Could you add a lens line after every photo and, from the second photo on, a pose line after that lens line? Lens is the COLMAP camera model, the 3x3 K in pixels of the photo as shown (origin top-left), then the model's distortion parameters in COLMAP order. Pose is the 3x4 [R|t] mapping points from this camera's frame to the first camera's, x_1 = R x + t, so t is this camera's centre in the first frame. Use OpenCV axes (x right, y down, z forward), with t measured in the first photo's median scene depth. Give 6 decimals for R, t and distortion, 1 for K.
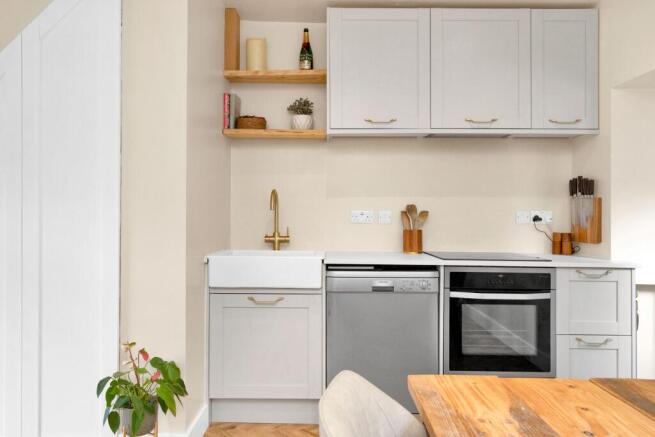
lens RADIAL K [[443.6, 0, 327.5], [0, 443.6, 218.5], [0, 0, 1]] dist [0.006453, 0.000620]
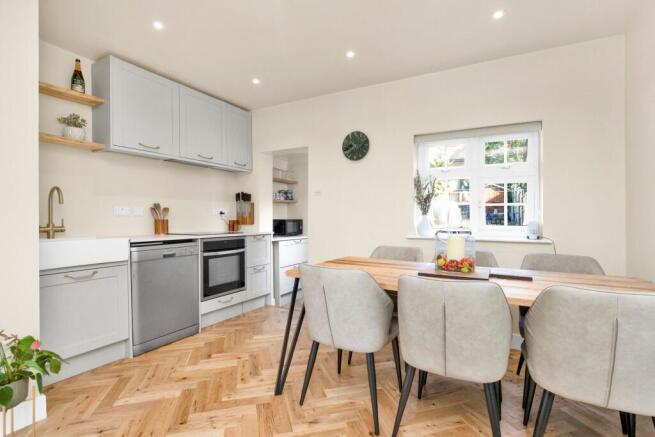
lens RADIAL K [[310.7, 0, 327.5], [0, 310.7, 218.5], [0, 0, 1]] dist [-0.001267, -0.000415]
pose [[0.489370, -0.010692, 0.872011, -0.487288], [0.009614, 0.999930, 0.006865, 0.020501], [-0.872023, 0.005024, 0.489439, -0.033852]]
